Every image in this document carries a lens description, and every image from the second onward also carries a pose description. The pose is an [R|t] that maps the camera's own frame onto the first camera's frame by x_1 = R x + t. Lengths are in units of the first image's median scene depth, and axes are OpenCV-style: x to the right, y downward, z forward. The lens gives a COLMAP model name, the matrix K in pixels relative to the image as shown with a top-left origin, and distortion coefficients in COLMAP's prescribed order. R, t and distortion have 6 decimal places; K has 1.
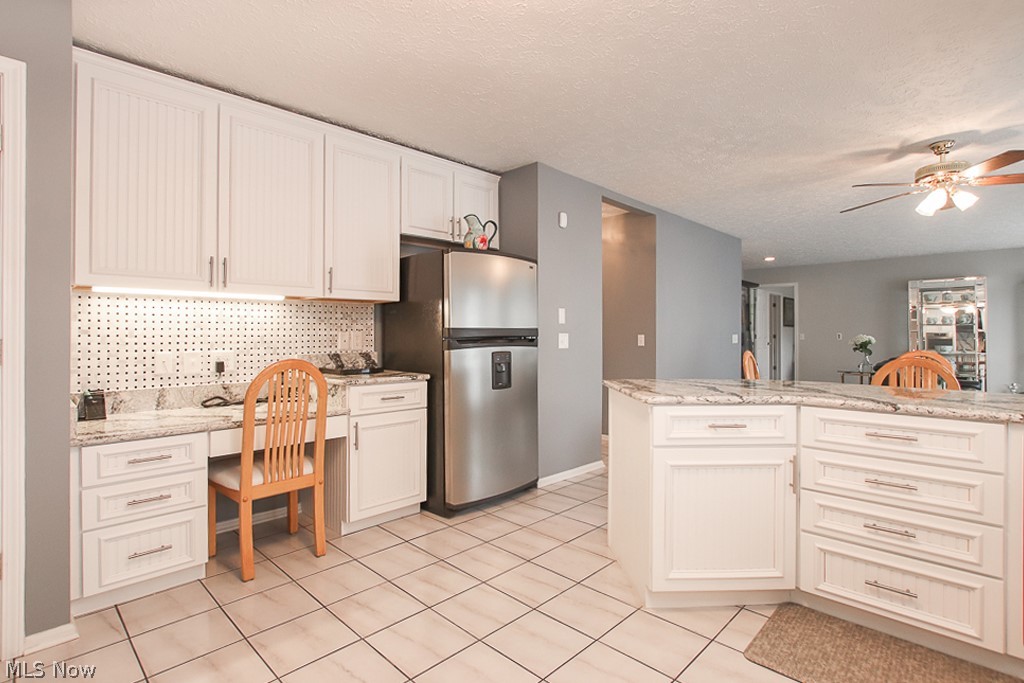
lens RADIAL K [[500.0, 0, 509.0], [0, 500.0, 337.4], [0, 0, 1]] dist [-0.006383, 0.000350]
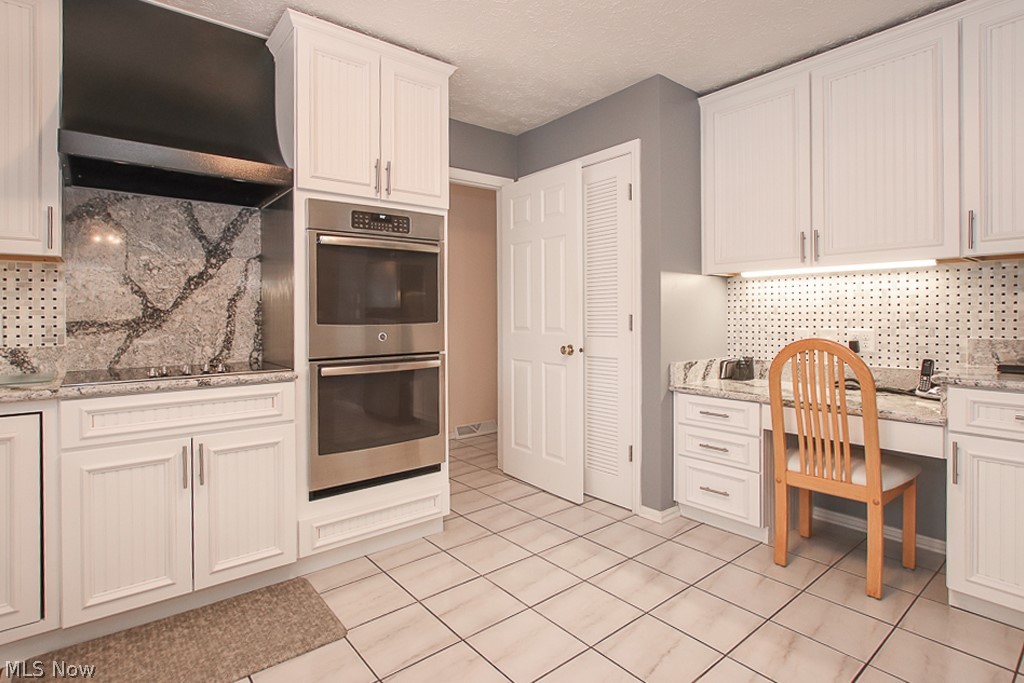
lens RADIAL K [[500.0, 0, 473.4], [0, 500.0, 315.8], [0, 0, 1]] dist [-0.006383, 0.000350]
pose [[-0.135432, 0.004088, -0.990778, 0.445993], [-0.000545, 0.999991, 0.004200, -0.000671], [0.990786, 0.001109, -0.135429, 0.466063]]
